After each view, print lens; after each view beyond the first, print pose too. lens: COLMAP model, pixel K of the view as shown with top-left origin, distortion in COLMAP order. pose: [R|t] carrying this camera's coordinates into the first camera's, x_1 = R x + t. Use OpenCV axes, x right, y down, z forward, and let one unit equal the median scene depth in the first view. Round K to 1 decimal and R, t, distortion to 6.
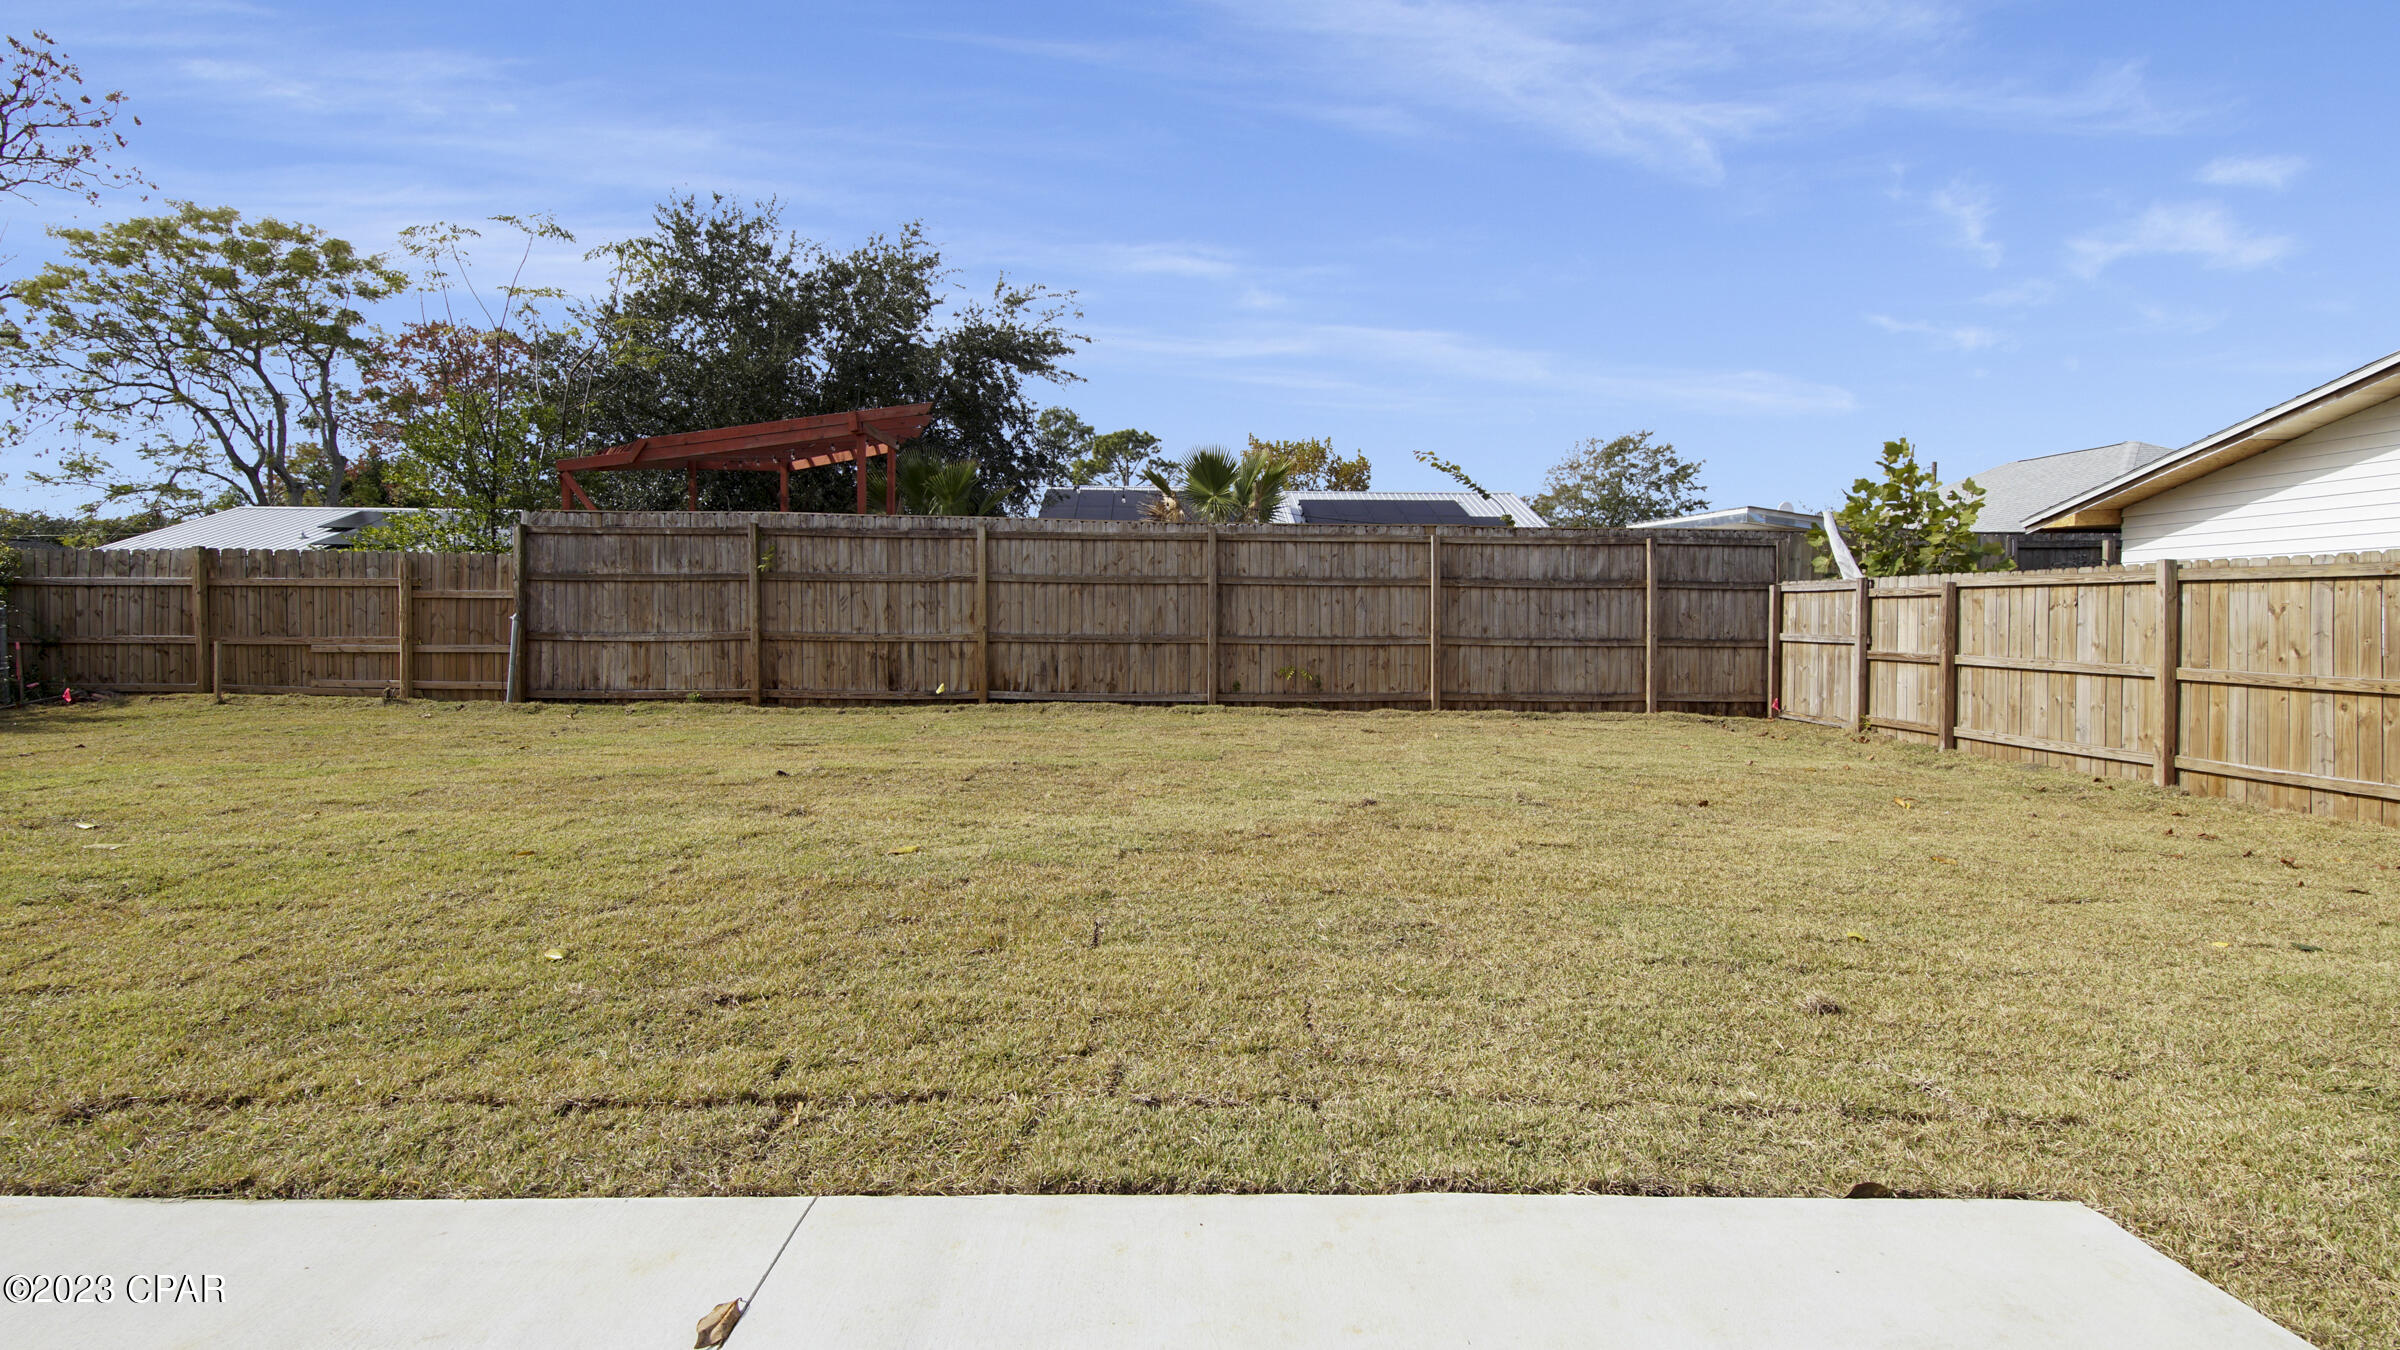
lens RADIAL K [[1071.7, 0, 1179.8], [0, 1071.7, 649.9], [0, 0, 1]] dist [-0.018790, -0.000282]
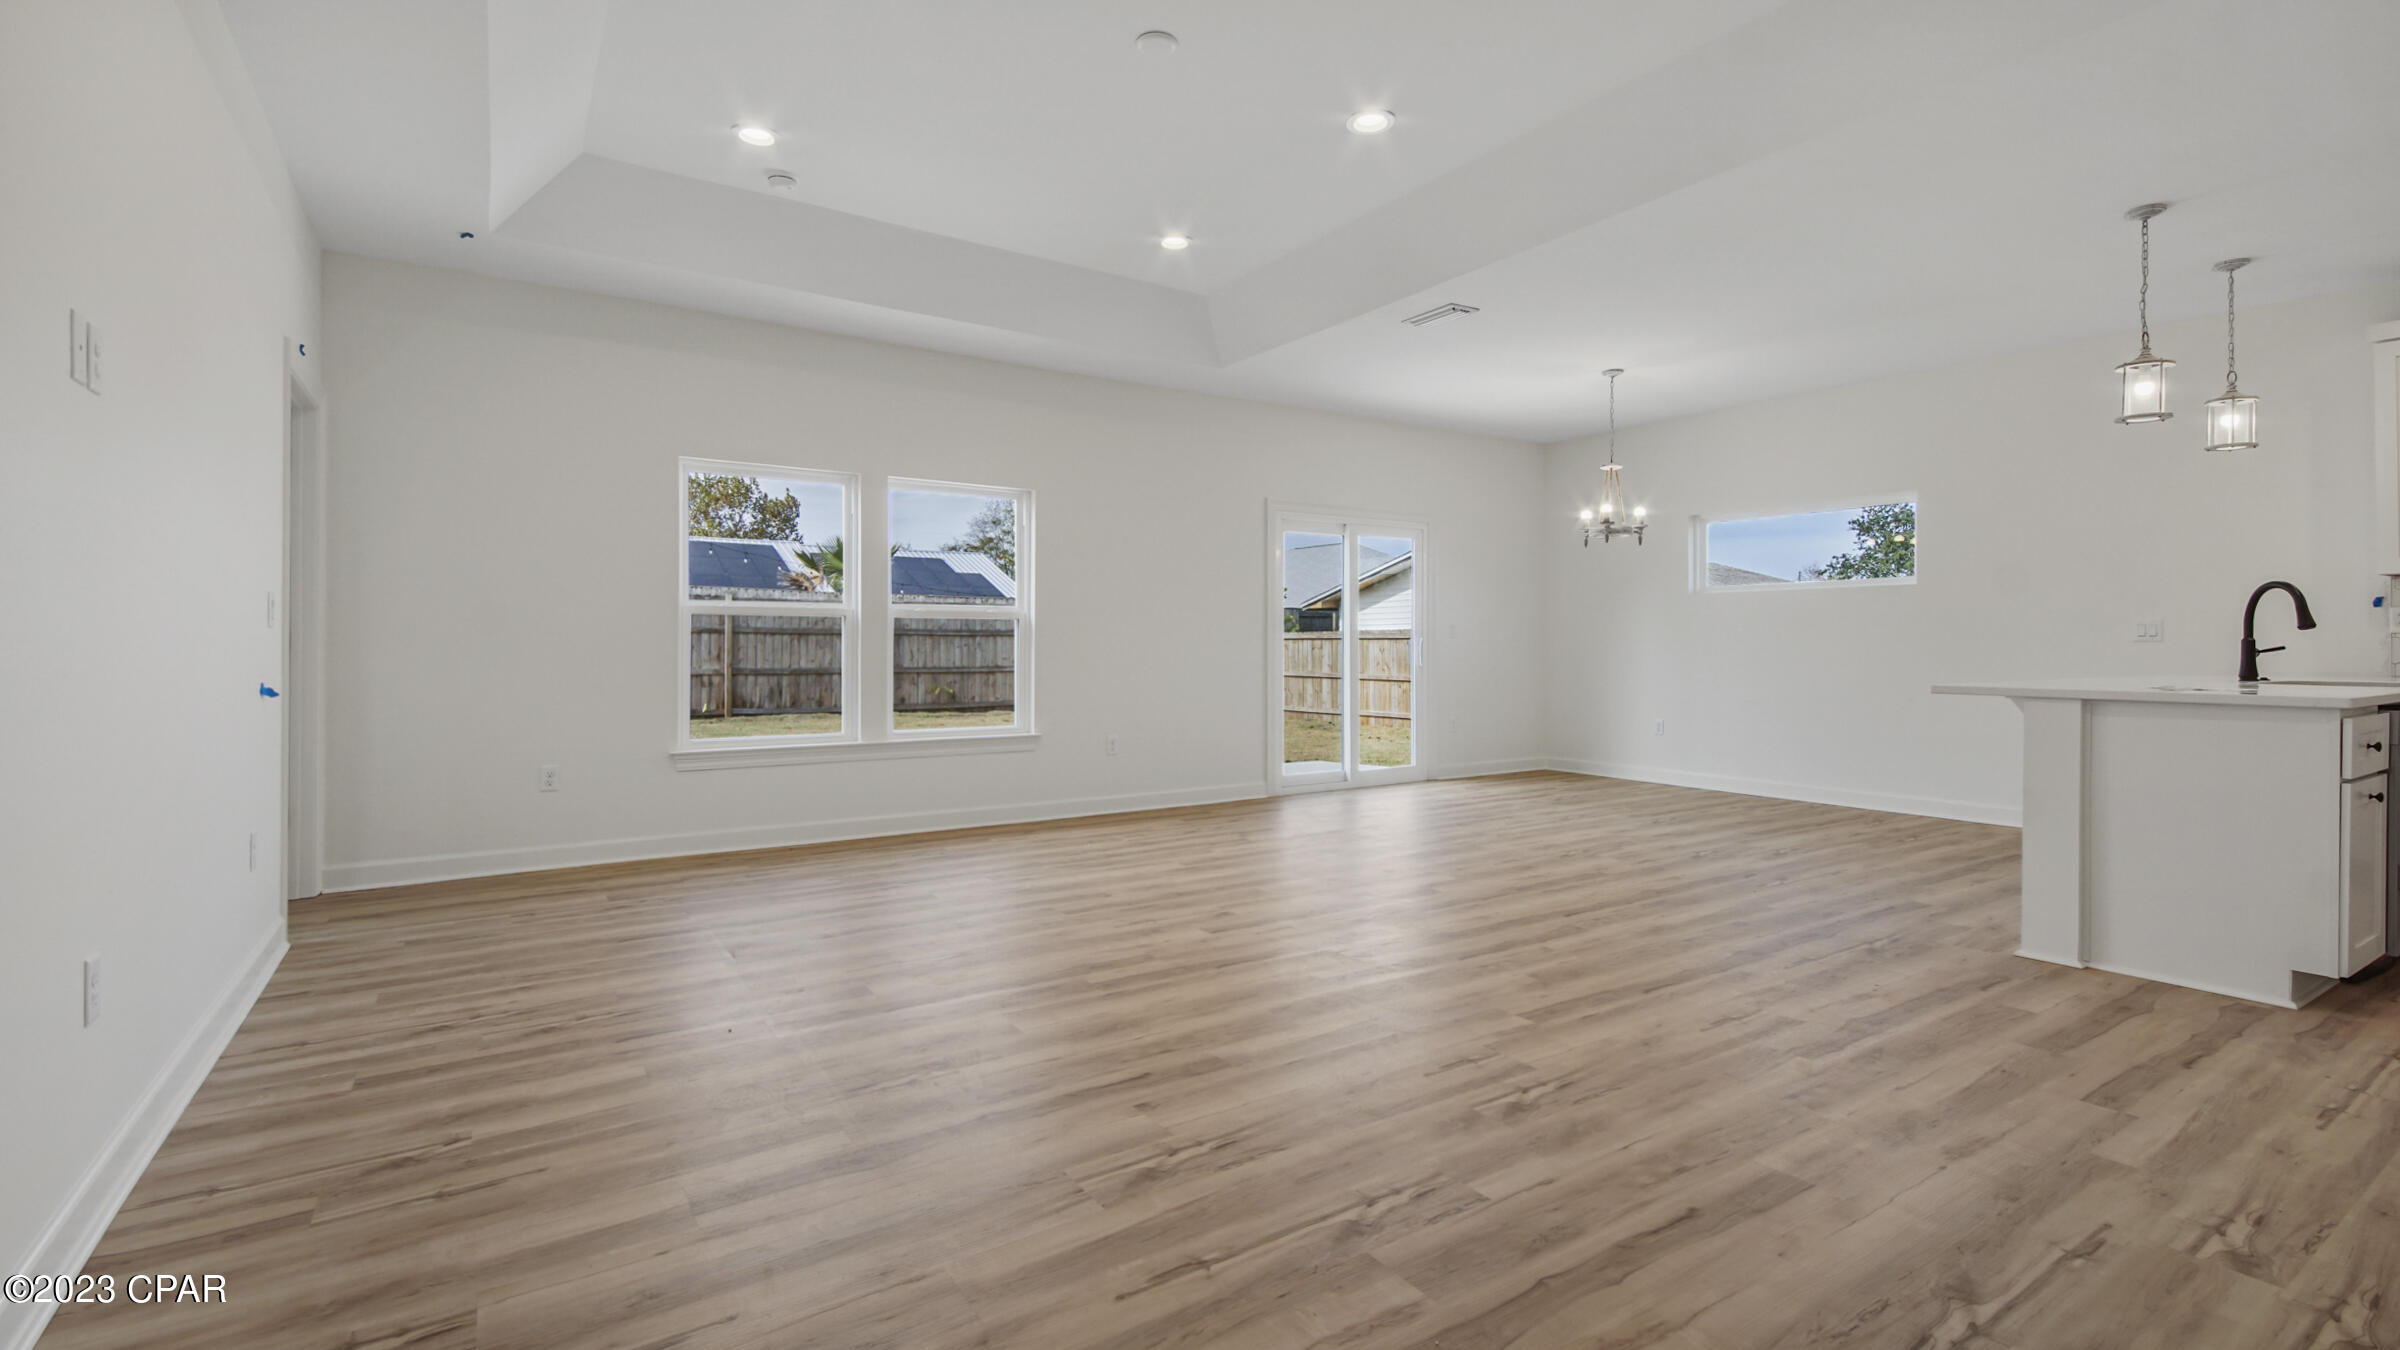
lens RADIAL K [[1071.7, 0, 1179.8], [0, 1071.7, 649.9], [0, 0, 1]] dist [-0.018790, -0.000282]
pose [[0.846729, -0.007487, 0.531971, -0.433906], [0.021808, 0.999549, -0.020643, 0.002205], [-0.531577, 0.029081, 0.846511, -0.538033]]
